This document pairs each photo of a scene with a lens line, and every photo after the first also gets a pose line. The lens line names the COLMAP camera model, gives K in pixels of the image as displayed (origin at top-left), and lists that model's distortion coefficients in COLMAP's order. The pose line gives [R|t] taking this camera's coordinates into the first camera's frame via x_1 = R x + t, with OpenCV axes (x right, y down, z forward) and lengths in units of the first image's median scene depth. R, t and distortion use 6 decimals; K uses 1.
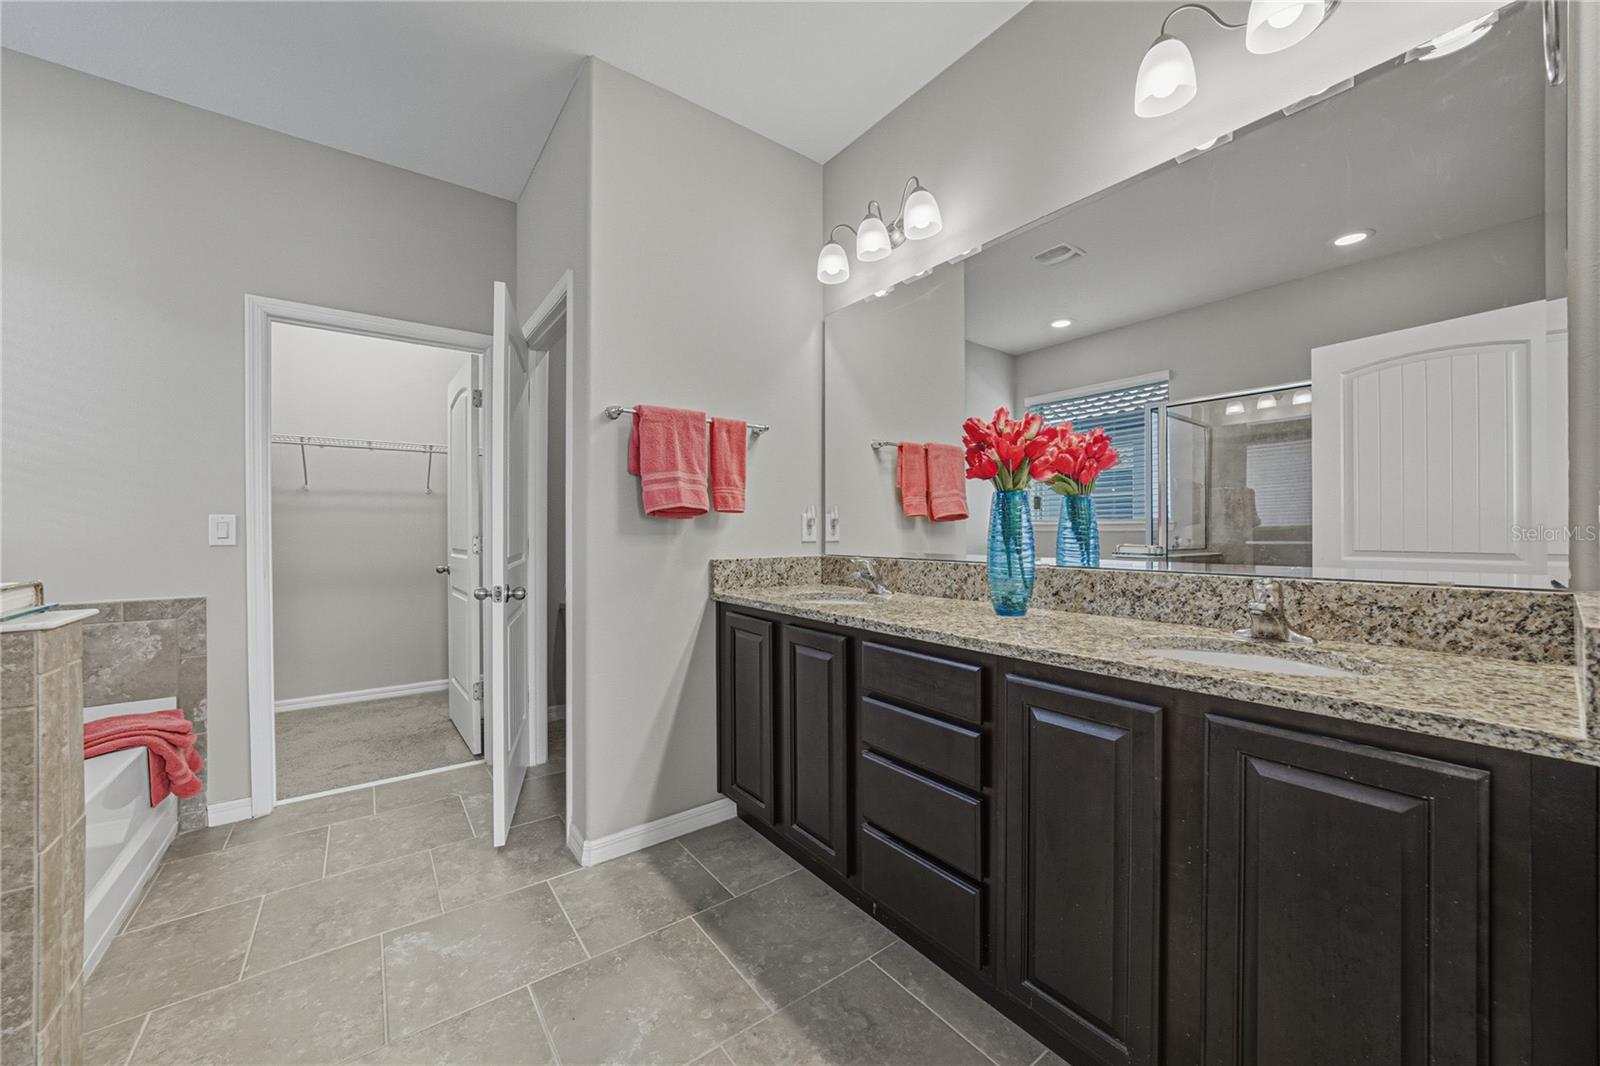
lens RADIAL K [[591.2, 0, 800.0], [0, 591.2, 533.0], [0, 0, 1]] dist [-0.013957, 0.000148]
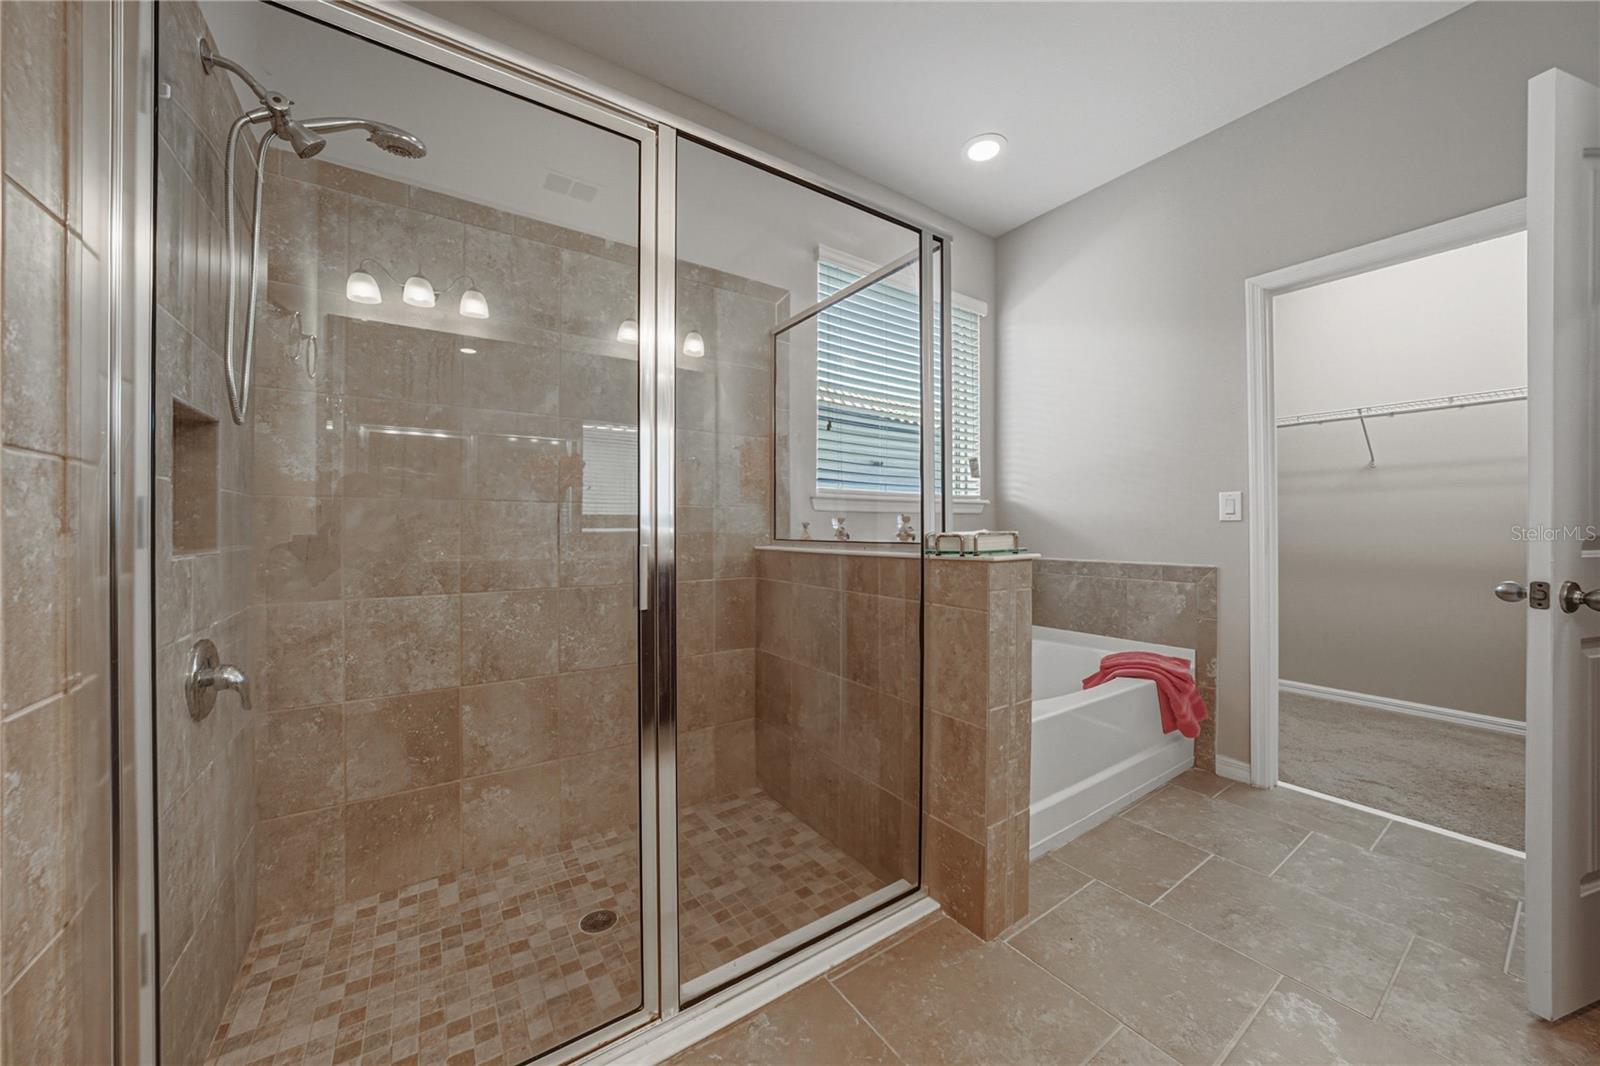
lens RADIAL K [[563.5, 0, 800.5], [0, 563.5, 525.2], [0, 0, 1]] dist [-0.022118, 0.006388]
pose [[-0.034634, 0.002765, -0.999396, 0.073273], [-0.004925, 0.999984, 0.002937, 0.030836], [0.999388, 0.005023, -0.034619, 0.240568]]
